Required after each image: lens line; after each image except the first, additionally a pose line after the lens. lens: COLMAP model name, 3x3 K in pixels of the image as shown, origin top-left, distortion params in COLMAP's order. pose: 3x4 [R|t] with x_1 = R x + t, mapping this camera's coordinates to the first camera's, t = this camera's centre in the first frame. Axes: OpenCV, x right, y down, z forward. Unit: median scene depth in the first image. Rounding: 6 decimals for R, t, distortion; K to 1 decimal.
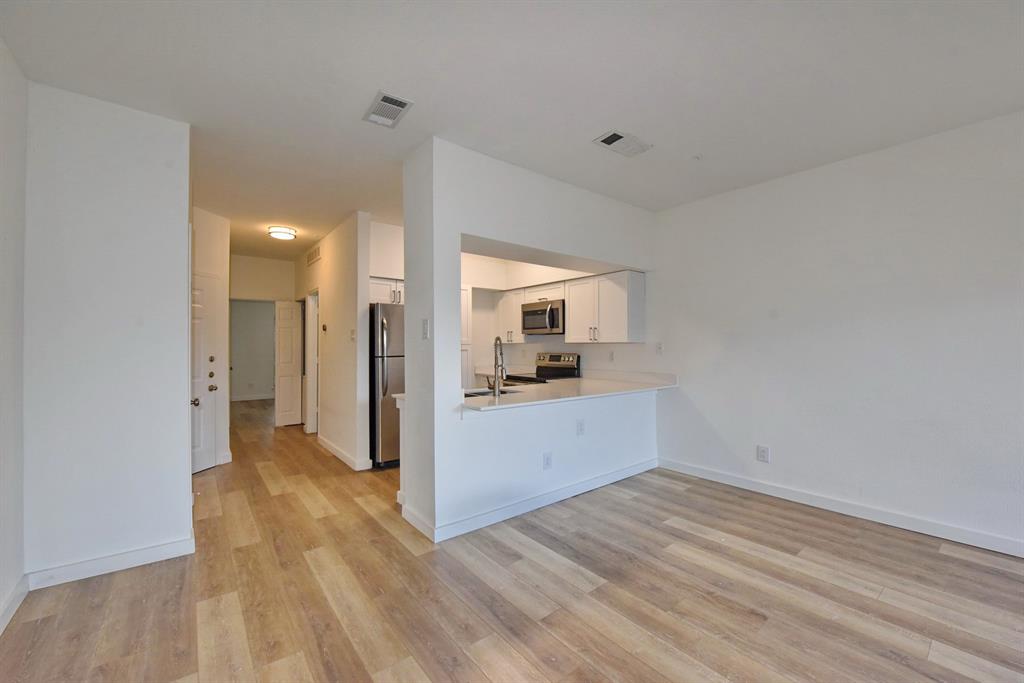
lens RADIAL K [[406.4, 0, 512.0], [0, 406.4, 341.5], [0, 0, 1]] dist [-0.019783, -0.000609]
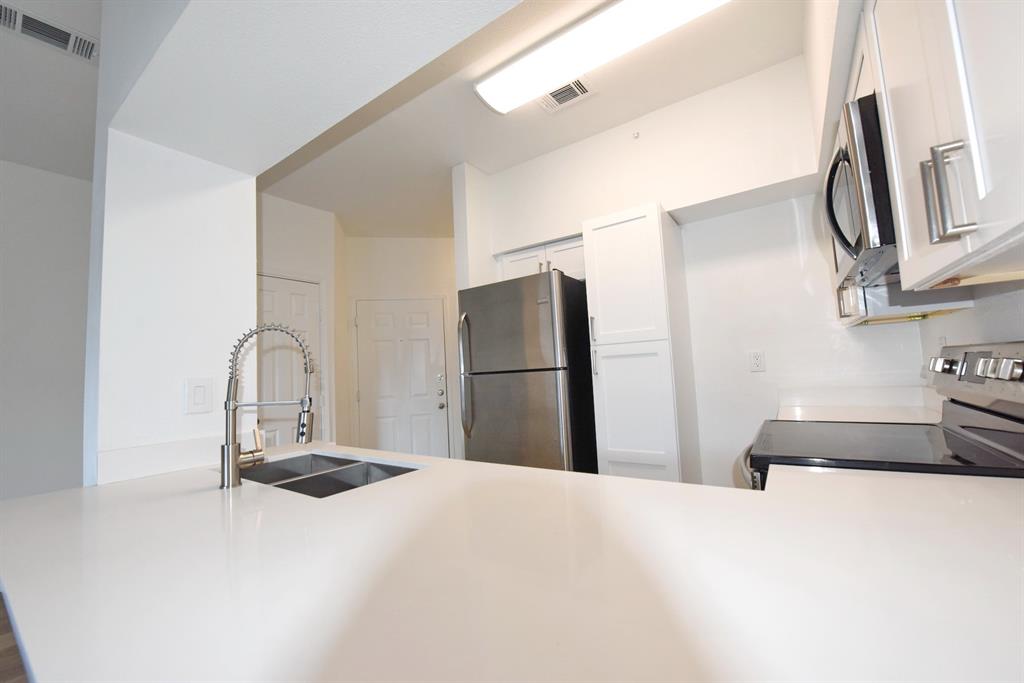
lens RADIAL K [[406.4, 0, 512.0], [0, 406.4, 341.5], [0, 0, 1]] dist [-0.019783, -0.000609]
pose [[0.286575, -0.081611, -0.954575, 0.257480], [0.058865, 0.995983, -0.067479, 0.029049], [0.956248, -0.036853, 0.290228, 0.746444]]
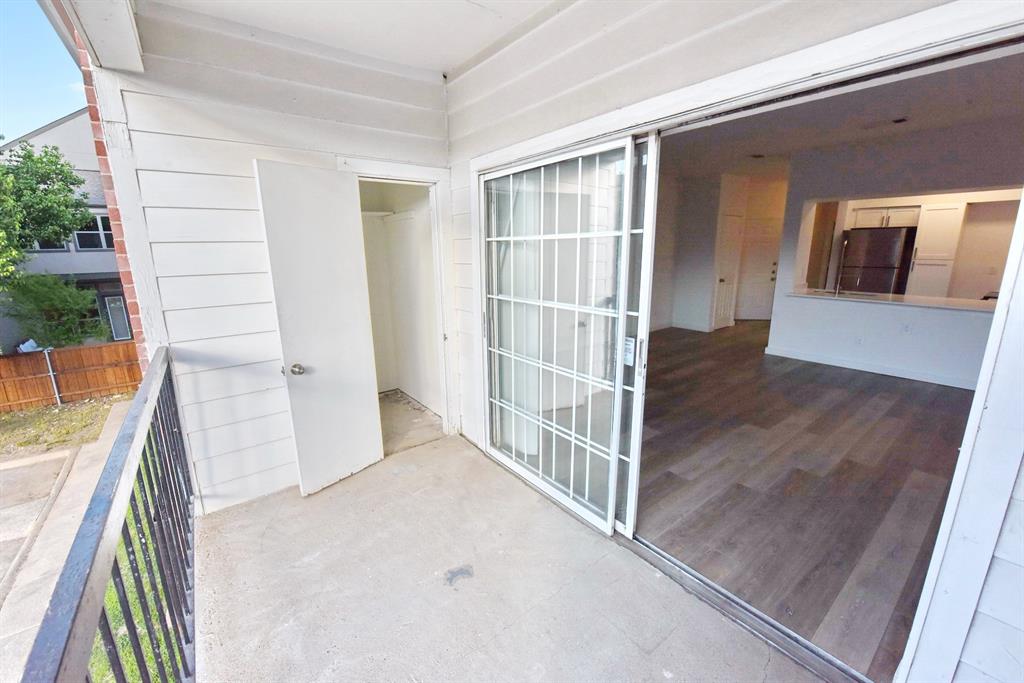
lens RADIAL K [[406.4, 0, 512.0], [0, 406.4, 341.5], [0, 0, 1]] dist [-0.019783, -0.000609]
pose [[-0.023790, 0.224102, -0.974275, 1.038551], [0.021104, 0.974446, 0.223626, -0.042912], [0.999494, -0.015241, -0.027912, -0.163027]]
